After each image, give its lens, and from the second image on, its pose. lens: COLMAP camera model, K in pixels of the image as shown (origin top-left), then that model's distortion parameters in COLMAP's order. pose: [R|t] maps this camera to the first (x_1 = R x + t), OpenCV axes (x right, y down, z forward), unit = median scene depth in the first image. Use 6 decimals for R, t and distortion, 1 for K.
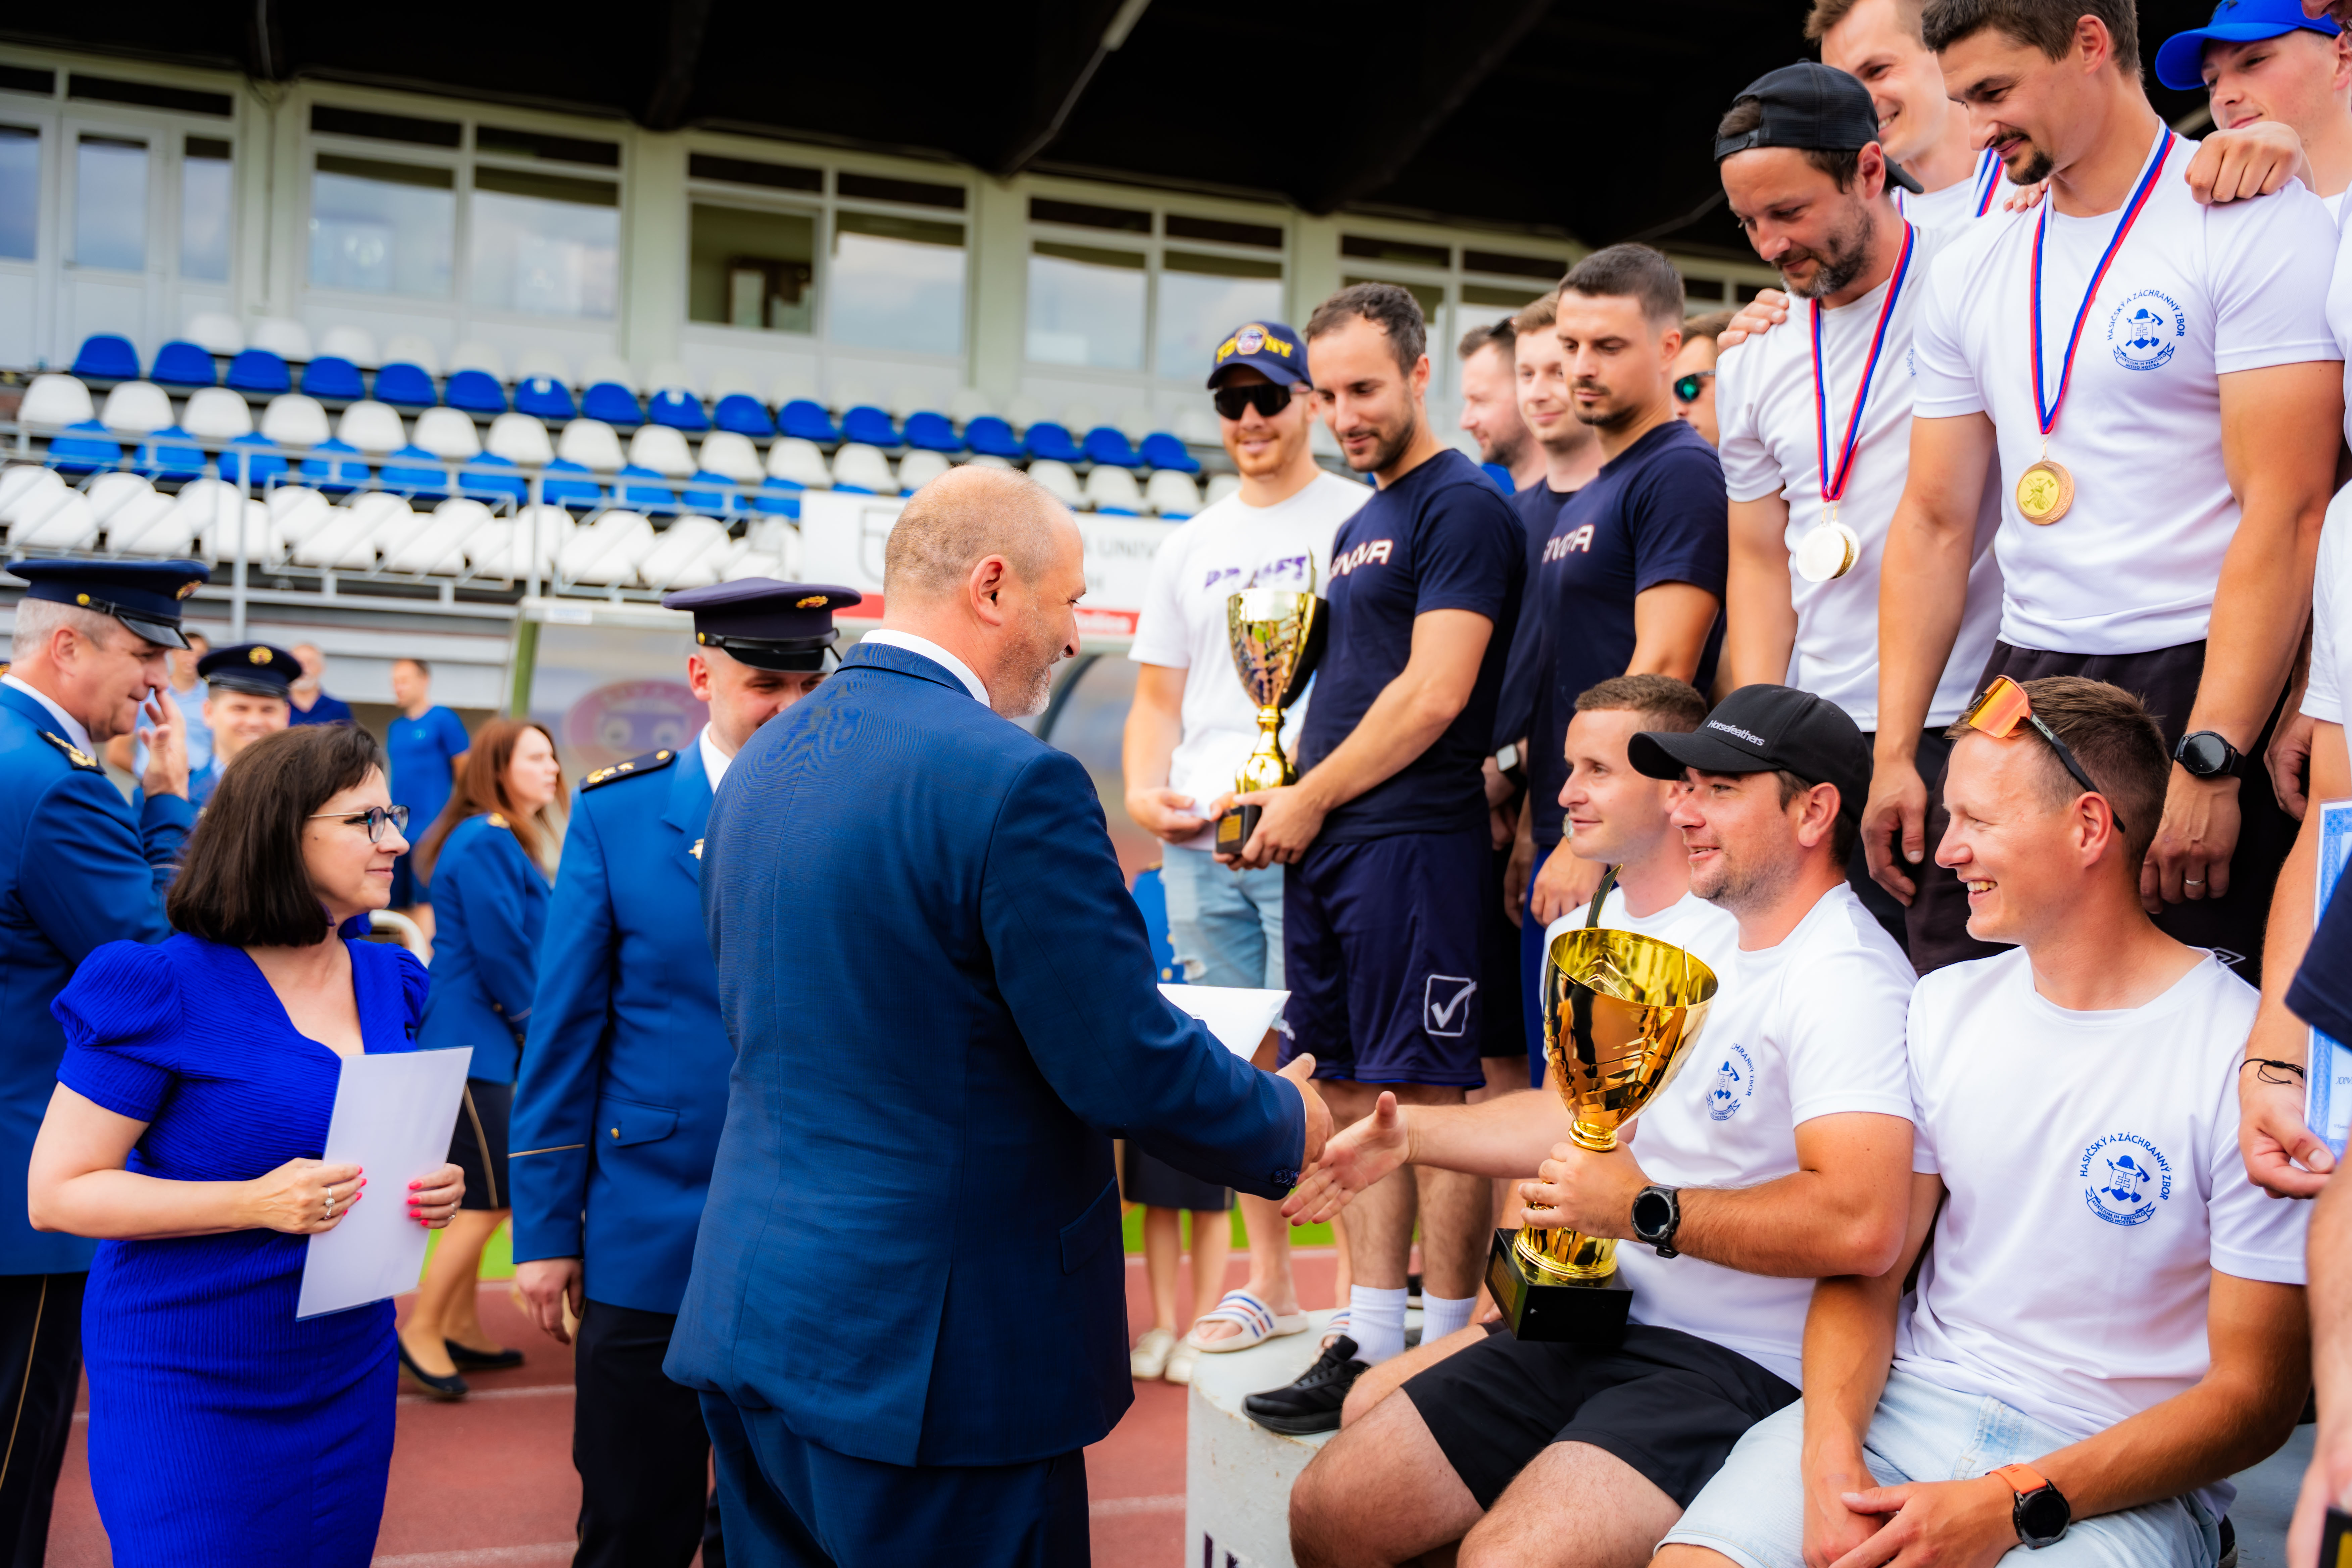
lens RADIAL K [[2390.5, 0, 1160.0], [0, 2390.5, 781.0], [0, 0, 1]] dist [0.008632, 0.009120]
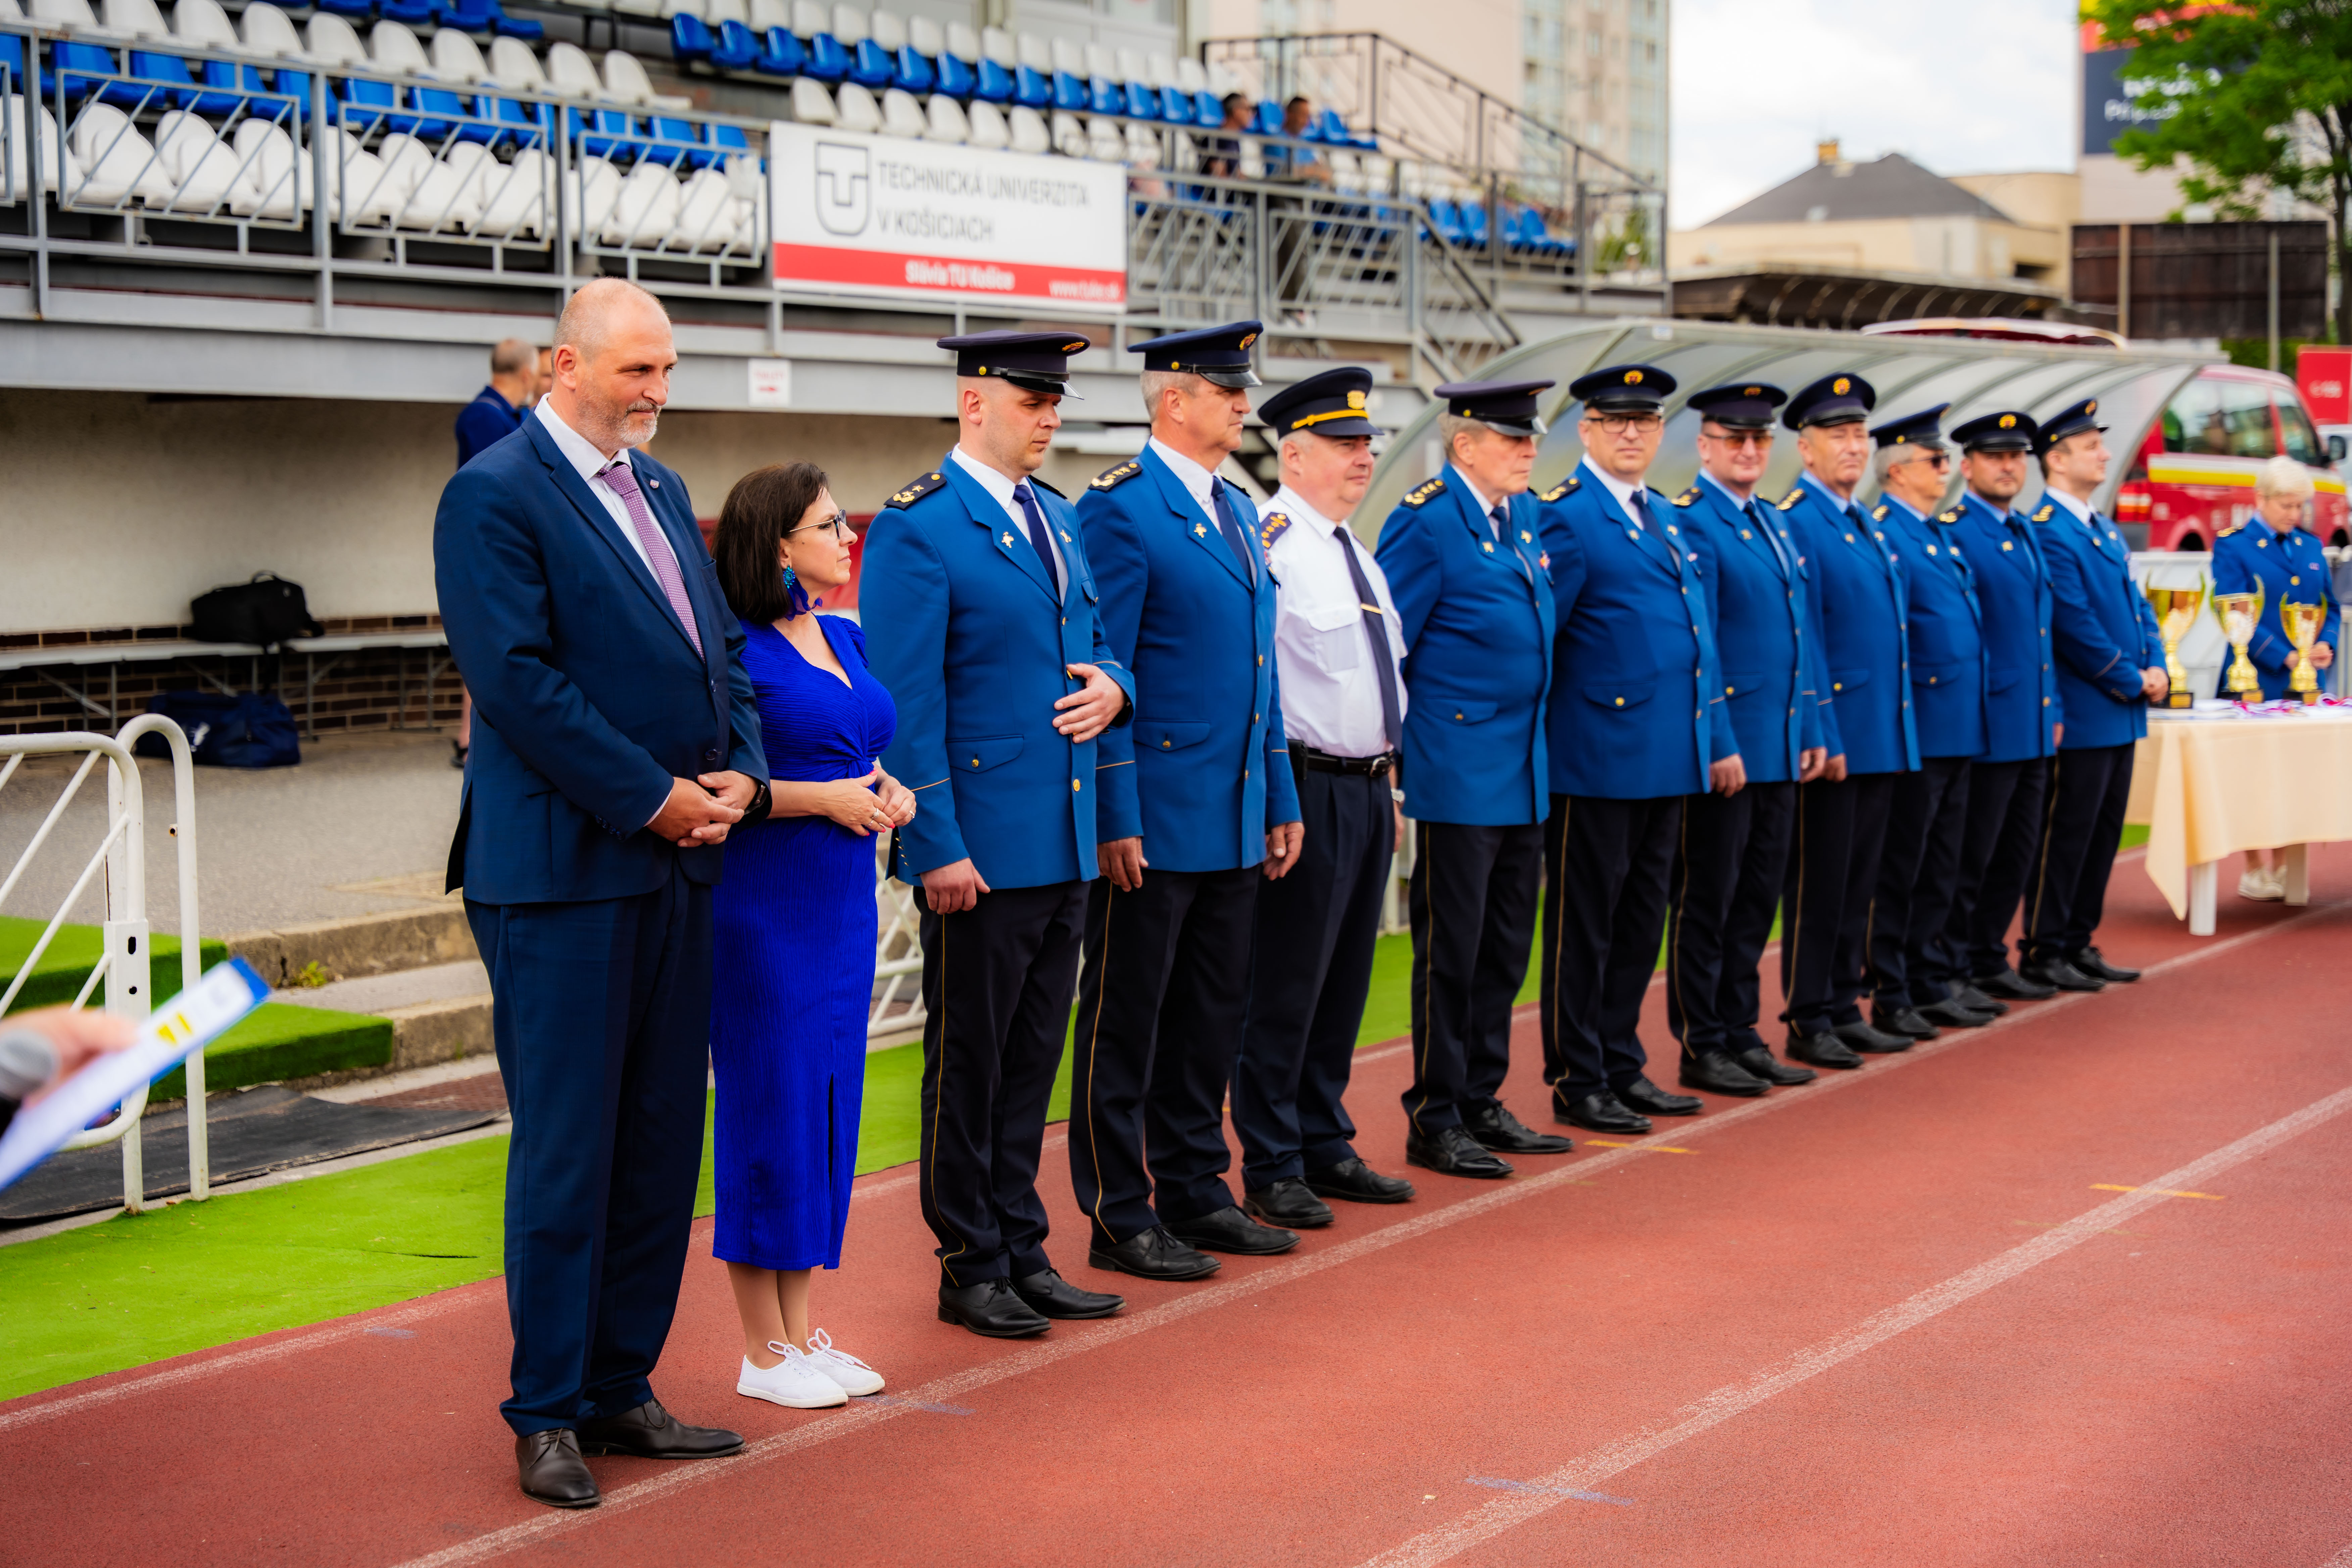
lens RADIAL K [[4272.5, 0, 1174.8], [0, 4272.5, 783.9], [0, 0, 1]] dist [-0.180003, 1.947511]
pose [[0.768939, -0.083873, 0.633797, -0.704372], [0.027195, 0.994751, 0.098646, -0.027782], [-0.638744, -0.058617, 0.767184, -0.134300]]
